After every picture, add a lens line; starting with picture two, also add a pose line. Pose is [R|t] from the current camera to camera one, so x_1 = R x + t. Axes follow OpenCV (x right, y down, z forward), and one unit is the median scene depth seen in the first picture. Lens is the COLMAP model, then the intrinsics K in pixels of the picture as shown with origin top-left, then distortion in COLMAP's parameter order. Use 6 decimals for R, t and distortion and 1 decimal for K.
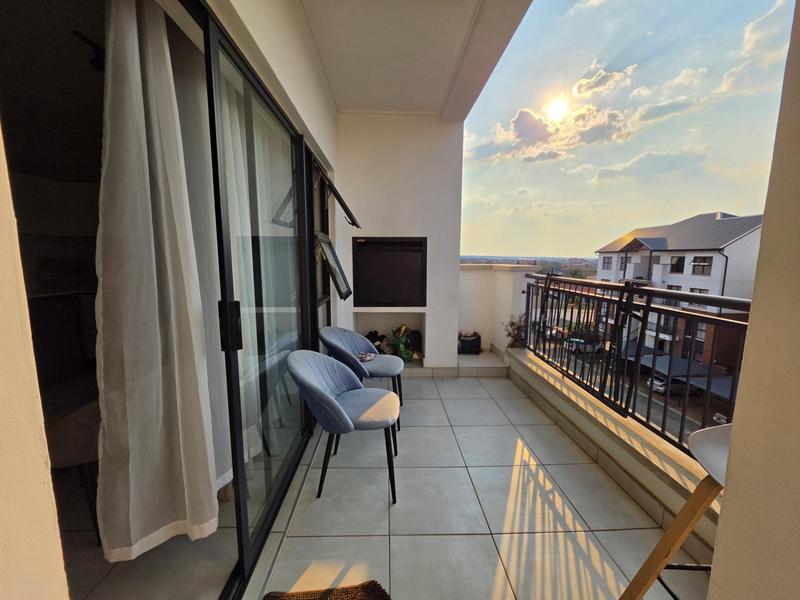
lens RADIAL K [[323.2, 0, 396.5], [0, 323.2, 297.8], [0, 0, 1]] dist [-0.000973, 0.000717]
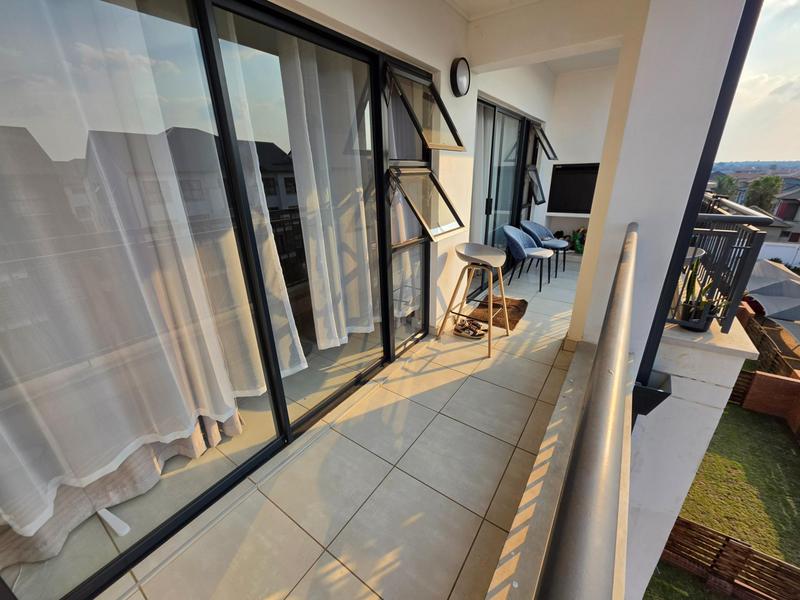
lens RADIAL K [[323.2, 0, 401.2], [0, 323.2, 295.3], [0, 0, 1]] dist [-0.000973, 0.000717]
pose [[0.815248, 0.192018, -0.546351, 0.270890], [-0.054519, 0.964687, 0.257694, 0.064017], [0.576539, -0.180299, 0.796928, -0.873413]]
